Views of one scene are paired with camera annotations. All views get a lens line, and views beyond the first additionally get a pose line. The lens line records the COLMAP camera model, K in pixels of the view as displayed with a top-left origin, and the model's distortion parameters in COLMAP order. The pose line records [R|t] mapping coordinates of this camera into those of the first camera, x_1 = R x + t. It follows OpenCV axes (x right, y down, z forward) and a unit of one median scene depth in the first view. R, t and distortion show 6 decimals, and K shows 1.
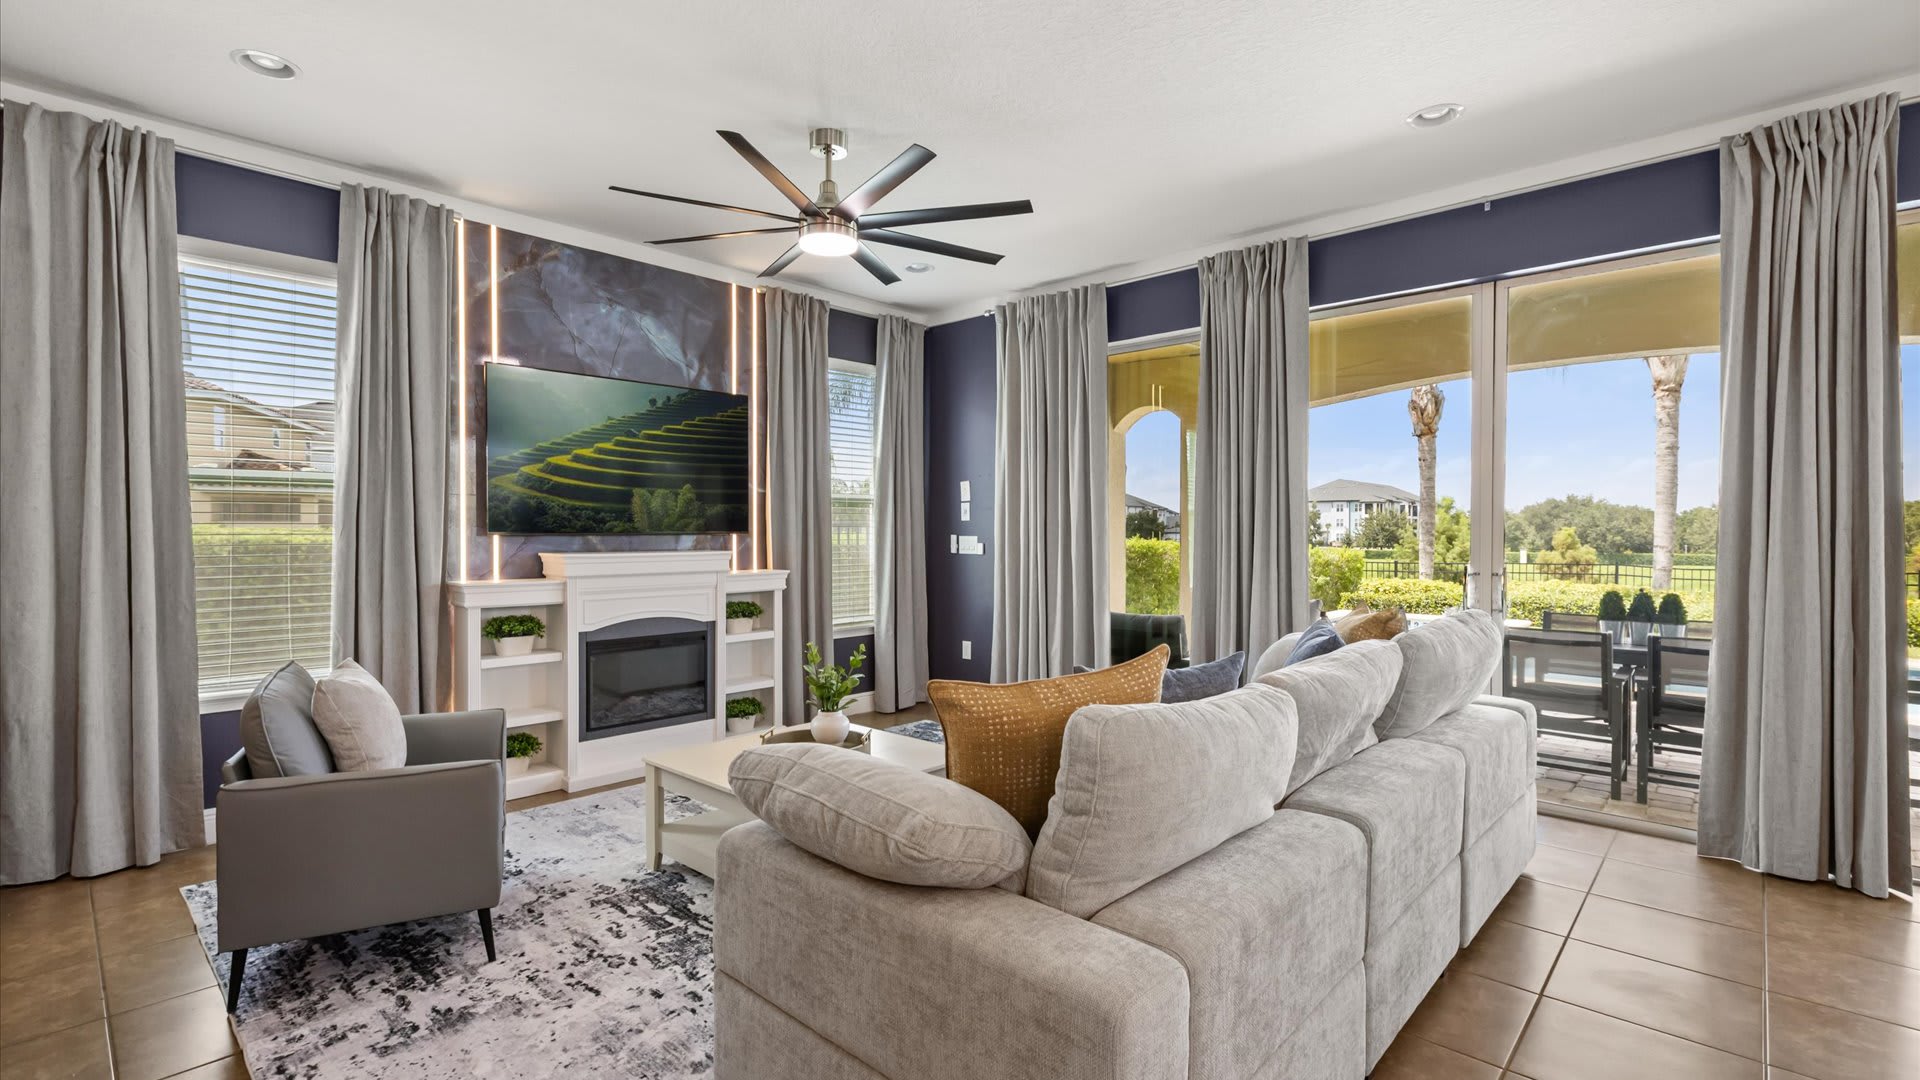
lens RADIAL K [[858.2, 0, 946.4], [0, 858.2, 548.9], [0, 0, 1]] dist [0.000163, -0.000992]
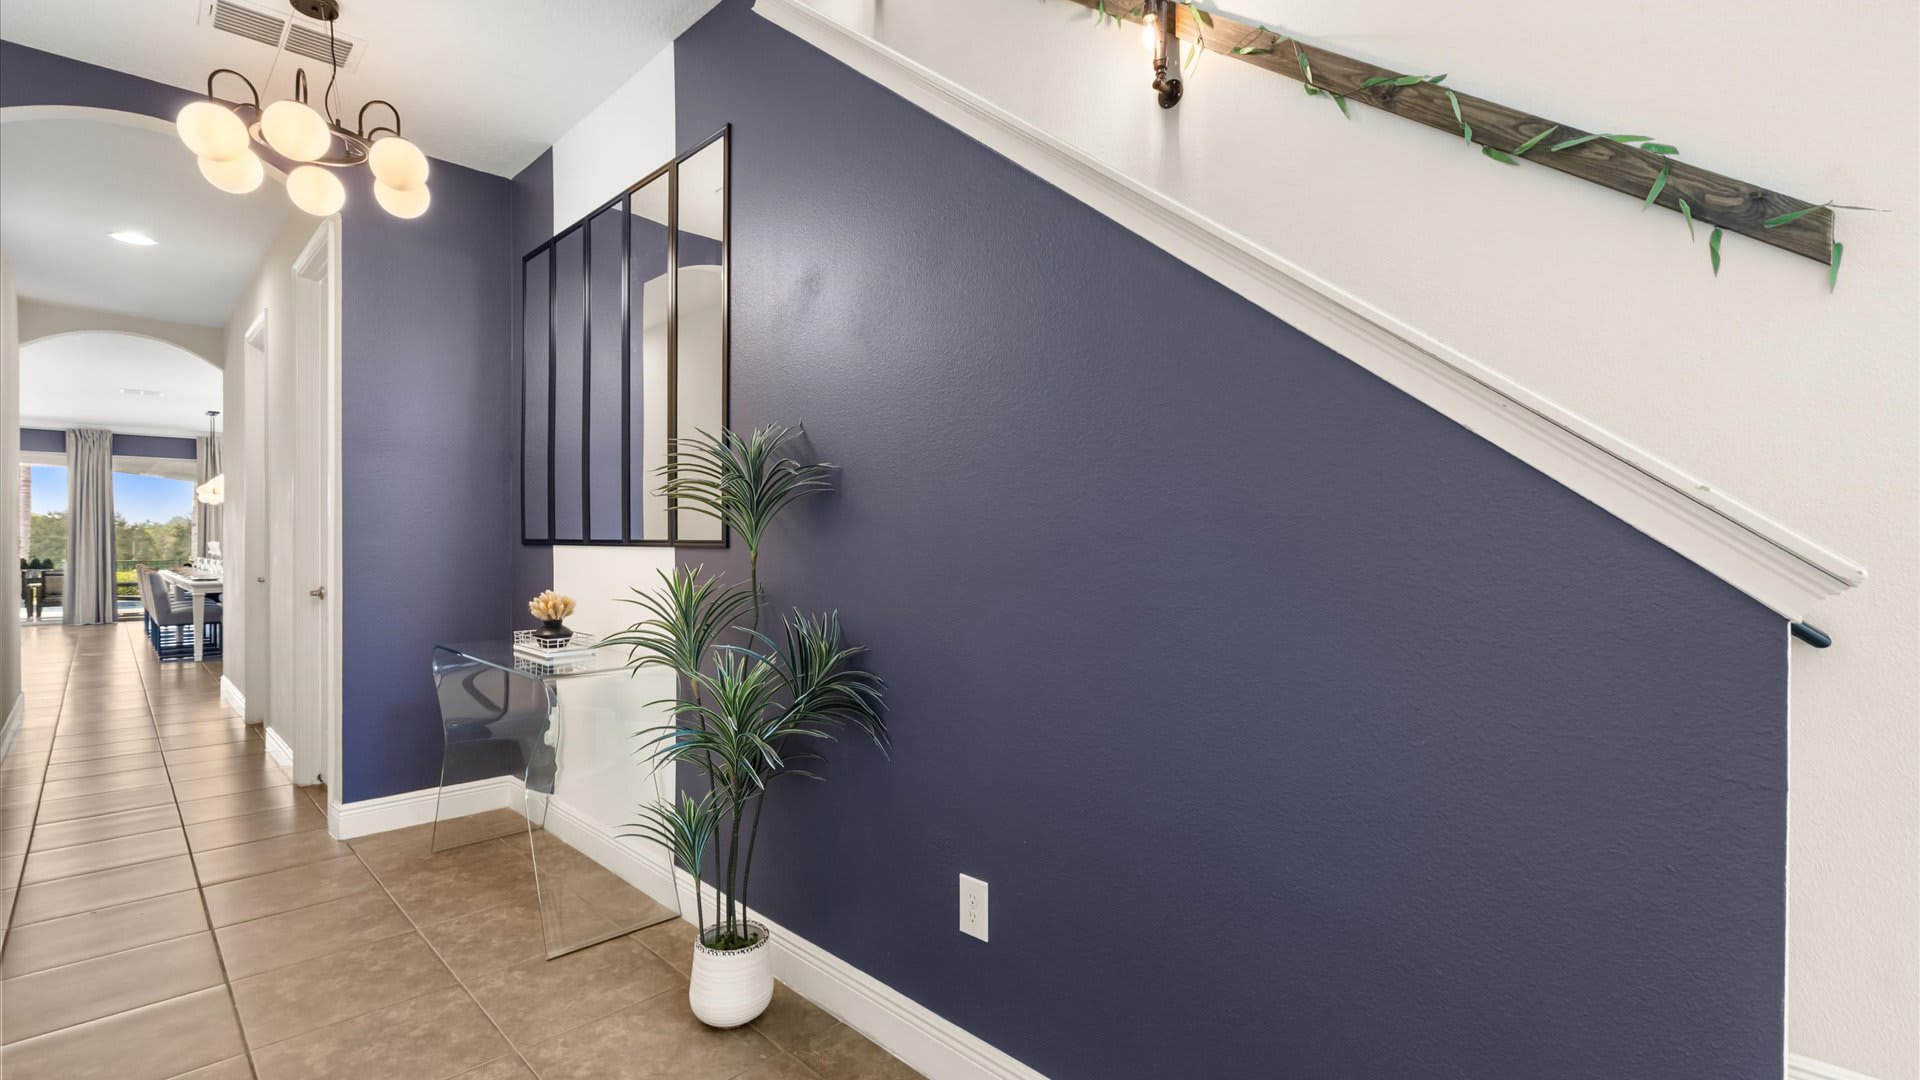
lens RADIAL K [[858.2, 0, 957.4], [0, 858.2, 543.4], [0, 0, 1]] dist [0.000163, -0.000992]
pose [[0.022123, -0.007892, 0.999724, -2.646937], [0.010927, 0.999911, 0.007651, 0.027158], [-0.999696, 0.010754, 0.022207, -2.848355]]
